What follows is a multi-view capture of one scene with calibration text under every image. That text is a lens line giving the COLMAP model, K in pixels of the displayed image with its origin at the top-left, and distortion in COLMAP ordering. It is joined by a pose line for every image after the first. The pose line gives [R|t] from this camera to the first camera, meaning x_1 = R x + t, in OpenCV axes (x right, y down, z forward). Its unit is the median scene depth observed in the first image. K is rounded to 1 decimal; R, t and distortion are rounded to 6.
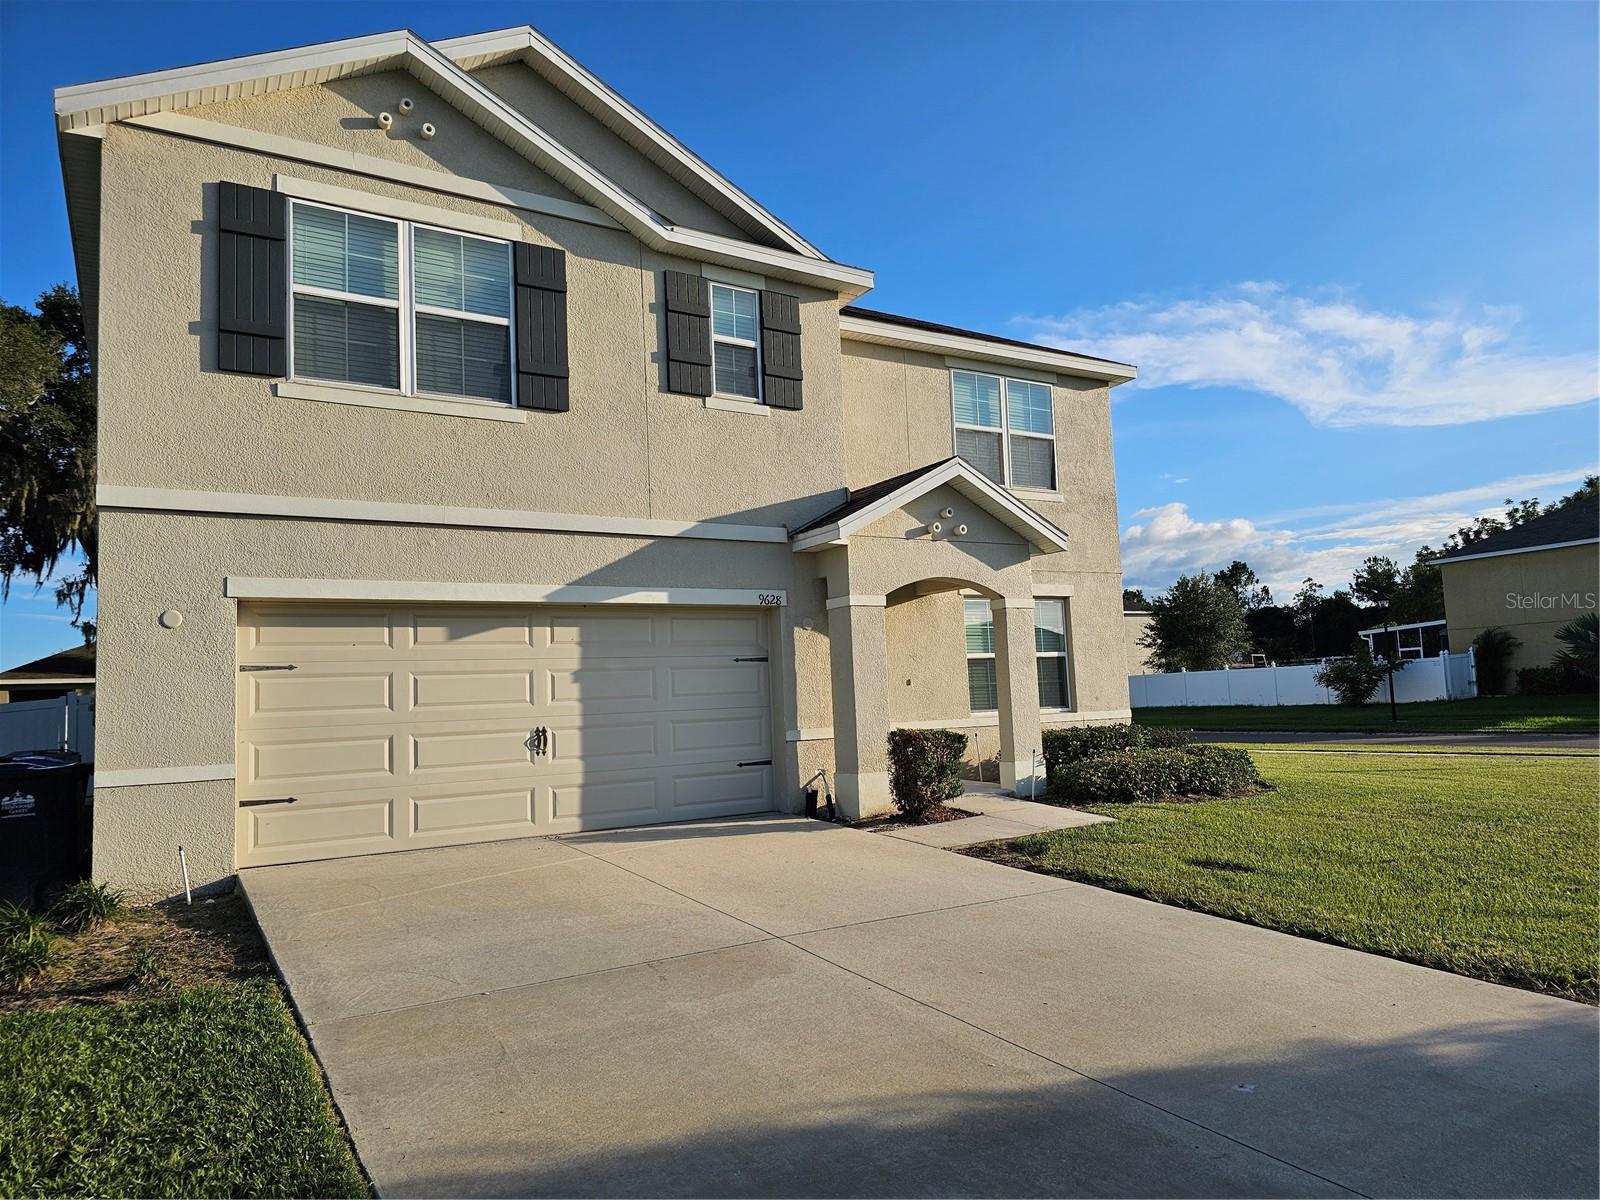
lens RADIAL K [[1085.4, 0, 826.5], [0, 1085.4, 604.2], [0, 0, 1]] dist [0.094027, -0.117907]
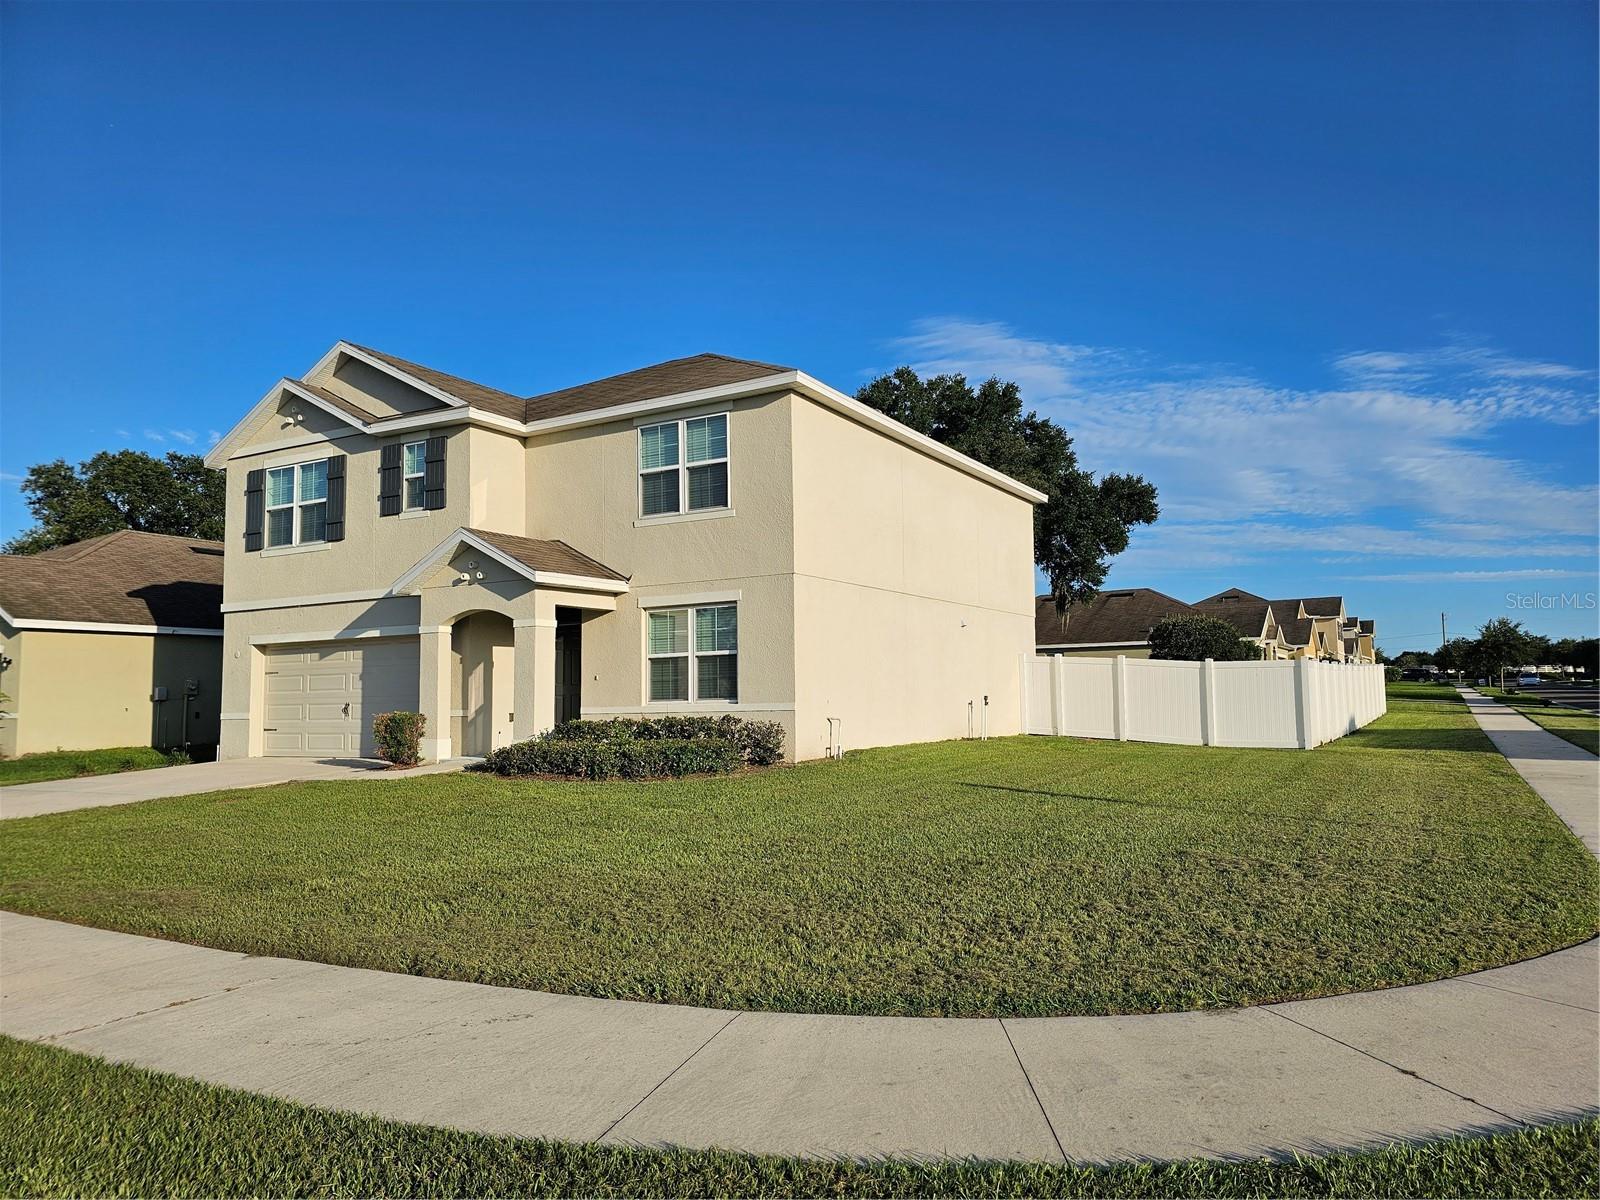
lens RADIAL K [[1085.4, 0, 826.5], [0, 1085.4, 604.2], [0, 0, 1]] dist [0.094027, -0.117907]
pose [[0.469350, -0.042246, -0.882001, 1.853098], [0.078389, 0.996905, -0.006036, 0.016019], [0.879526, -0.066306, 0.471209, 0.823281]]
